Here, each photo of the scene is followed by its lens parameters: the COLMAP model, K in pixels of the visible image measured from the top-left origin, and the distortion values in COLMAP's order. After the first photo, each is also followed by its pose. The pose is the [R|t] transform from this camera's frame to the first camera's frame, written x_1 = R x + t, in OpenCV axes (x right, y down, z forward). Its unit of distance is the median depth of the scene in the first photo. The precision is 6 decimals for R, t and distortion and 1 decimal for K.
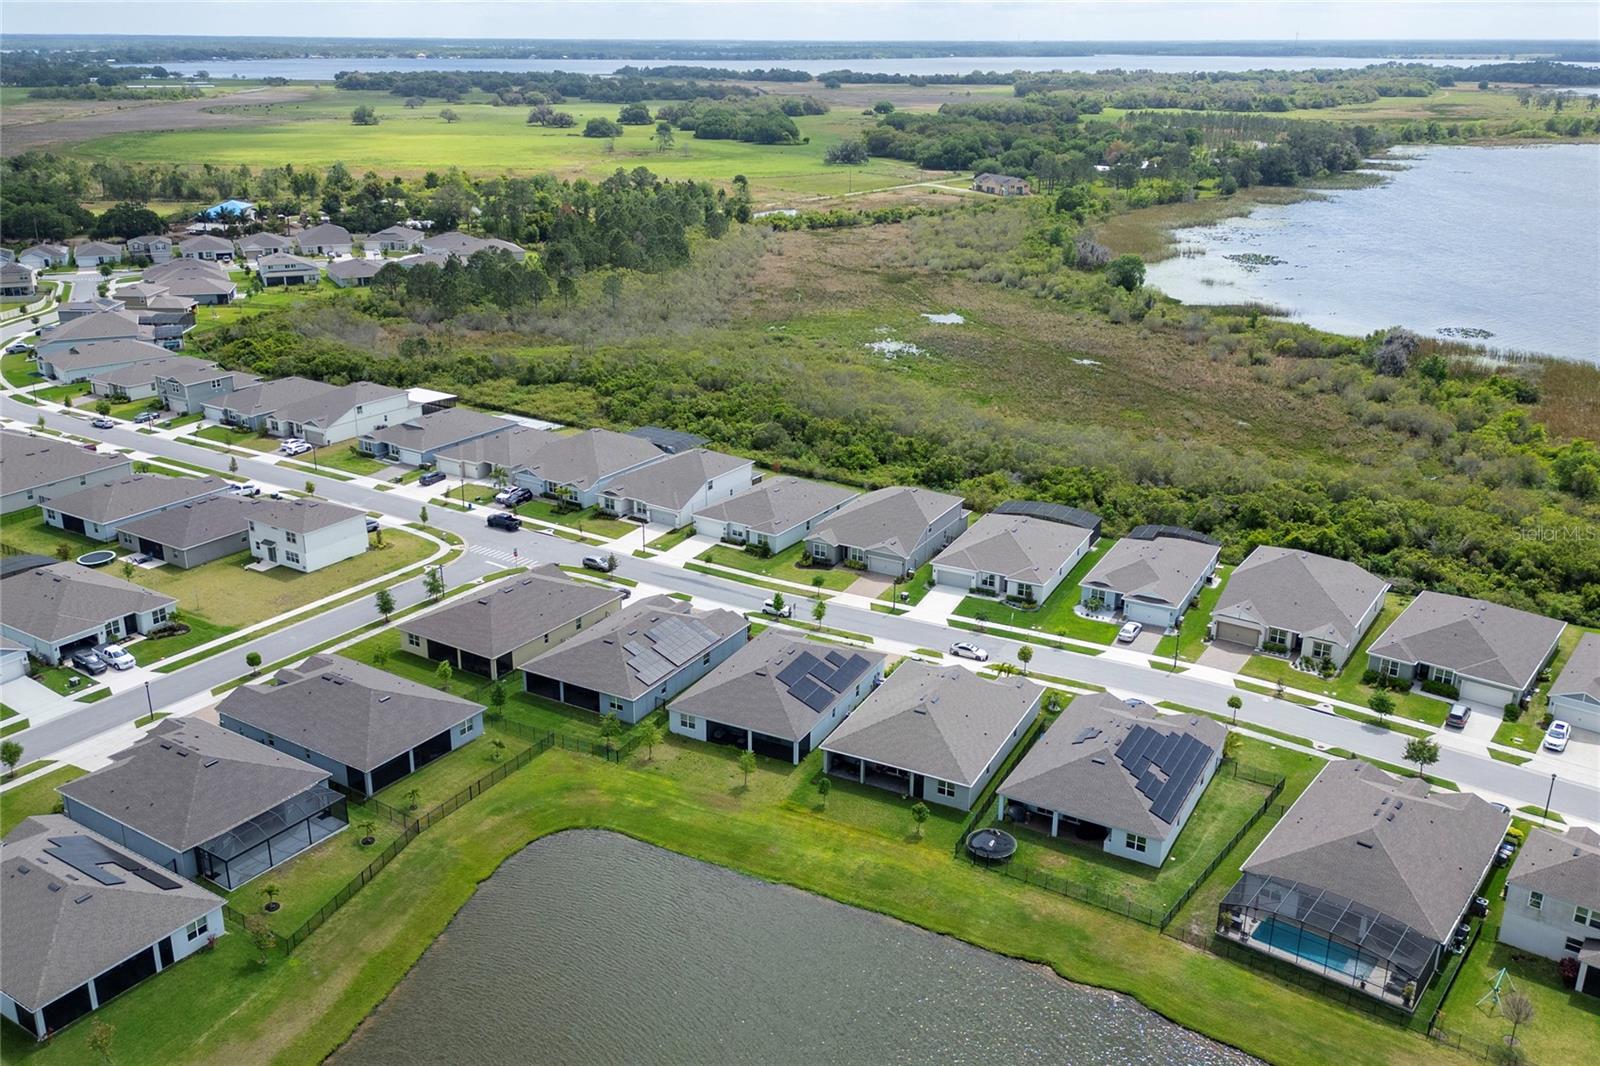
lens RADIAL K [[1350.3, 0, 788.7], [0, 1350.3, 534.1], [0, 0, 1]] dist [0.088048, -0.008623]
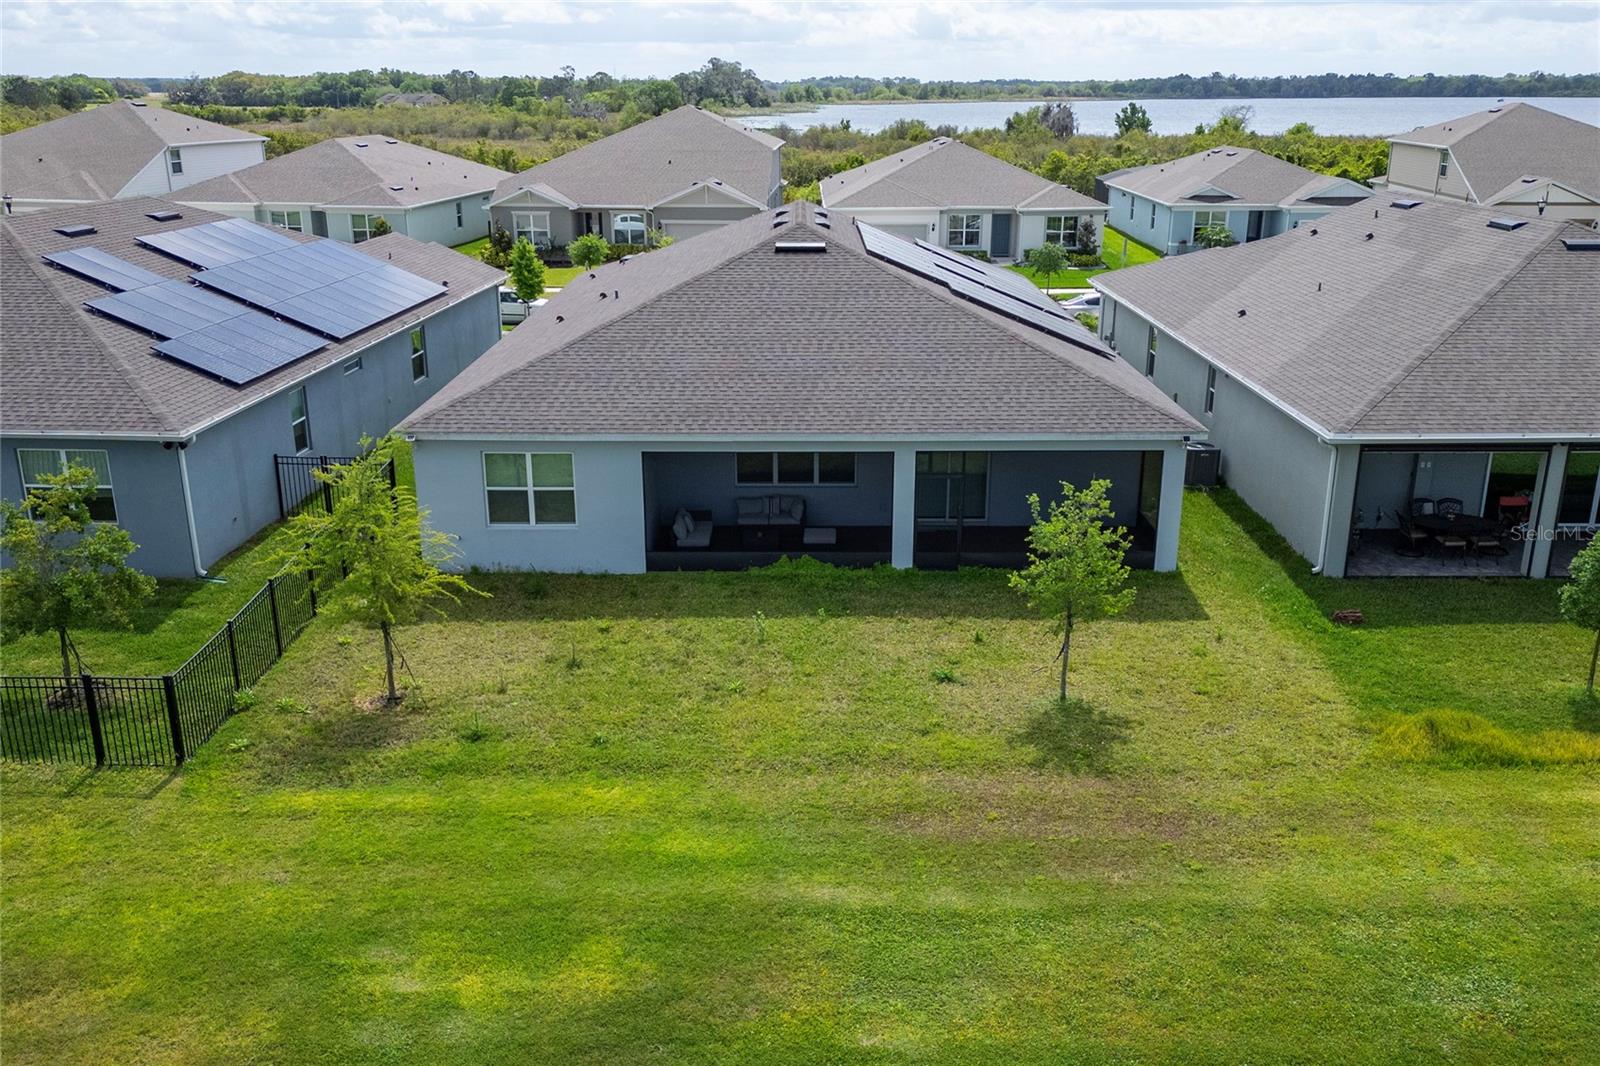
lens RADIAL K [[1350.3, 0, 788.7], [0, 1350.3, 534.1], [0, 0, 1]] dist [0.088048, -0.008623]
pose [[0.895951, -0.148753, 0.418503, -0.109416], [0.161489, 0.986862, 0.005046, 0.133823], [-0.413755, 0.063063, 0.908201, 0.726654]]
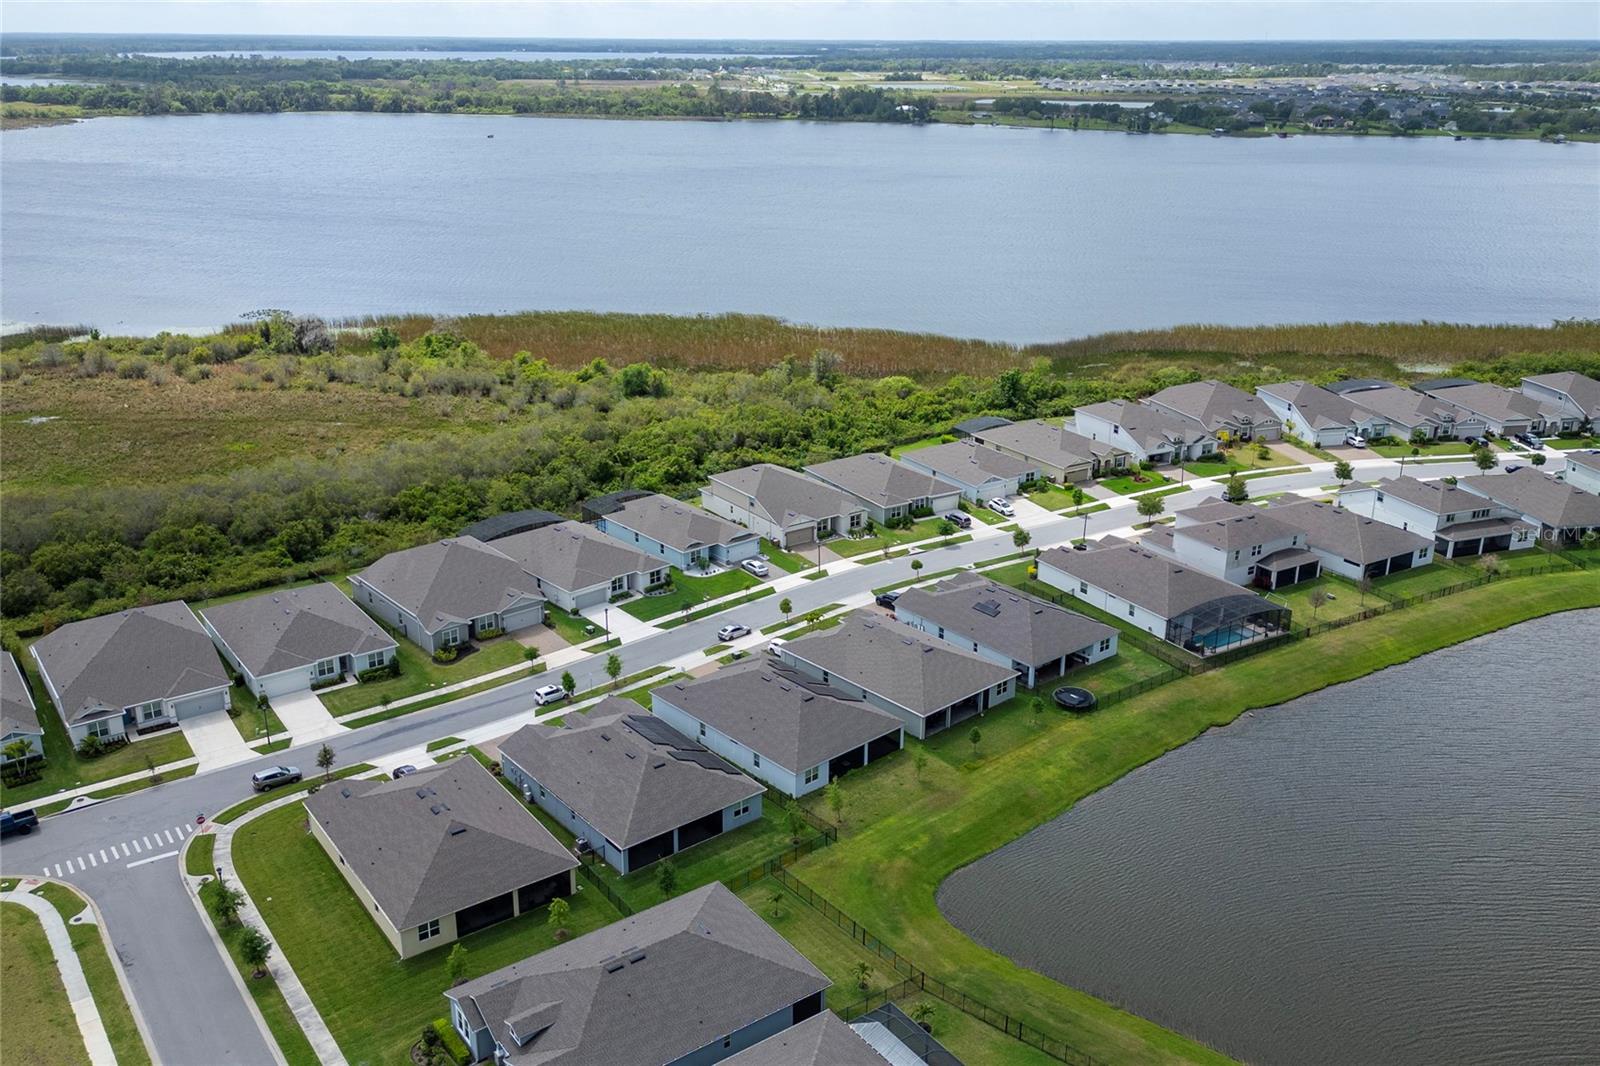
lens RADIAL K [[1350.3, 0, 788.7], [0, 1350.3, 534.1], [0, 0, 1]] dist [0.088048, -0.008623]
pose [[0.368530, -0.324316, 0.871209, -0.741734], [0.321893, 0.923714, 0.207697, -0.186662], [-0.872107, 0.203893, 0.444811, 0.510387]]
